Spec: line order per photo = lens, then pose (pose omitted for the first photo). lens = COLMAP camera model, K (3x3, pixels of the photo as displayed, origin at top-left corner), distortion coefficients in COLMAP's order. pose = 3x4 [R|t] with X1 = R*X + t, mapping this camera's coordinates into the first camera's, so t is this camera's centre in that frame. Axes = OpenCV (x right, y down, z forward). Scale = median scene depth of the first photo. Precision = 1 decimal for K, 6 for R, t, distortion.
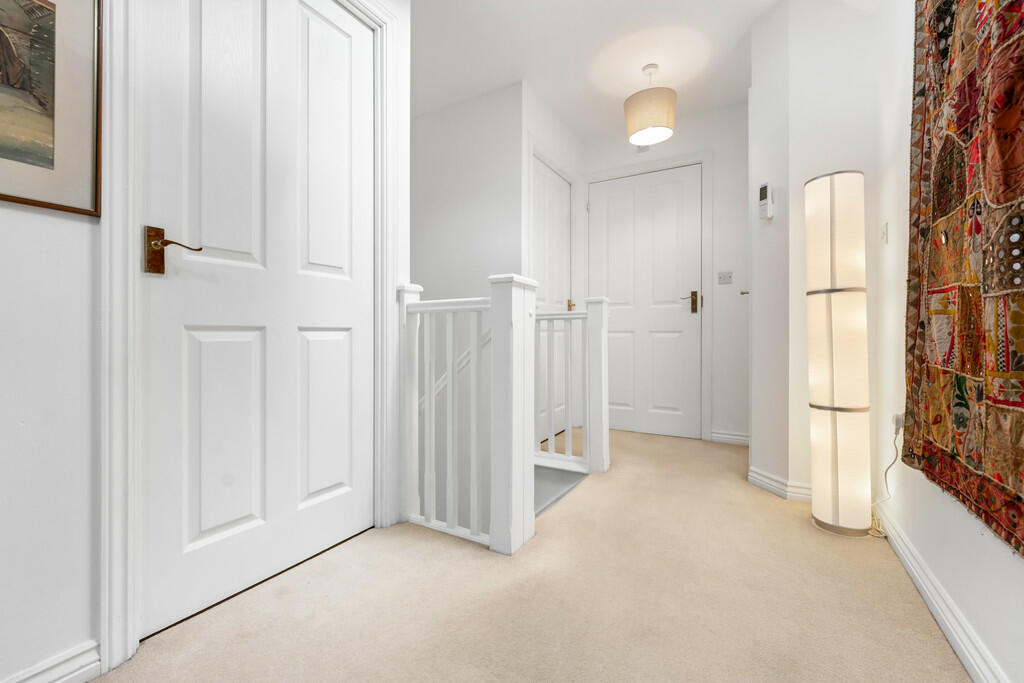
lens RADIAL K [[423.3, 0, 513.0], [0, 423.3, 333.8], [0, 0, 1]] dist [0.000366, -0.000235]
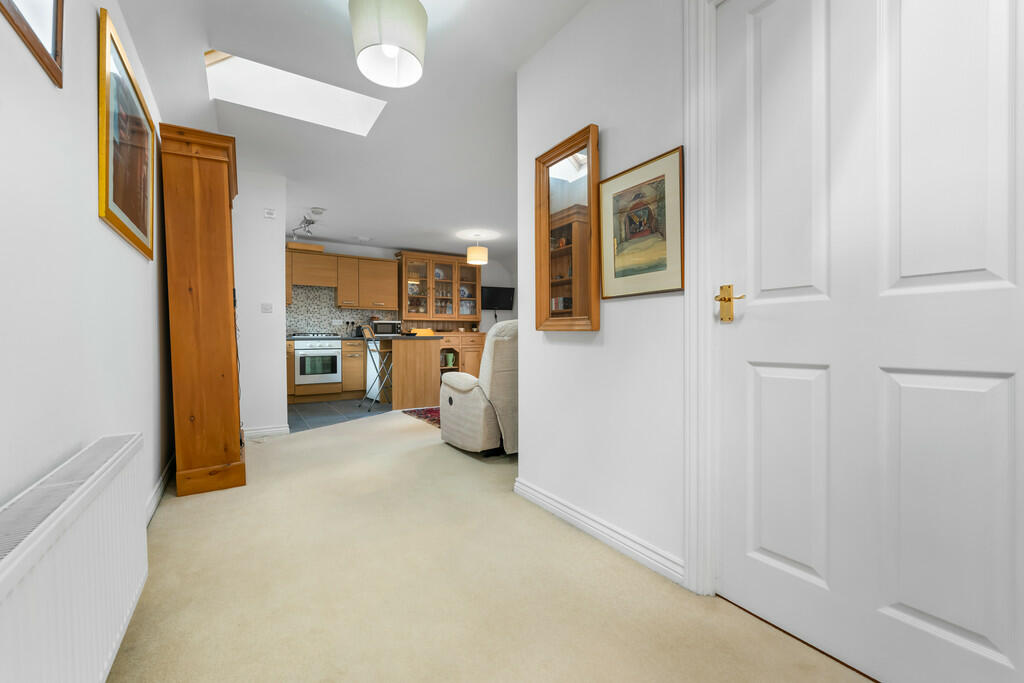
lens RADIAL K [[423.3, 0, 506.5], [0, 423.3, 342.3], [0, 0, 1]] dist [0.000366, -0.000235]
pose [[-0.465572, 0.008418, -0.884970, 0.614100], [0.002230, 0.999963, 0.008338, -0.091066], [0.885007, 0.001909, -0.465574, 1.019358]]
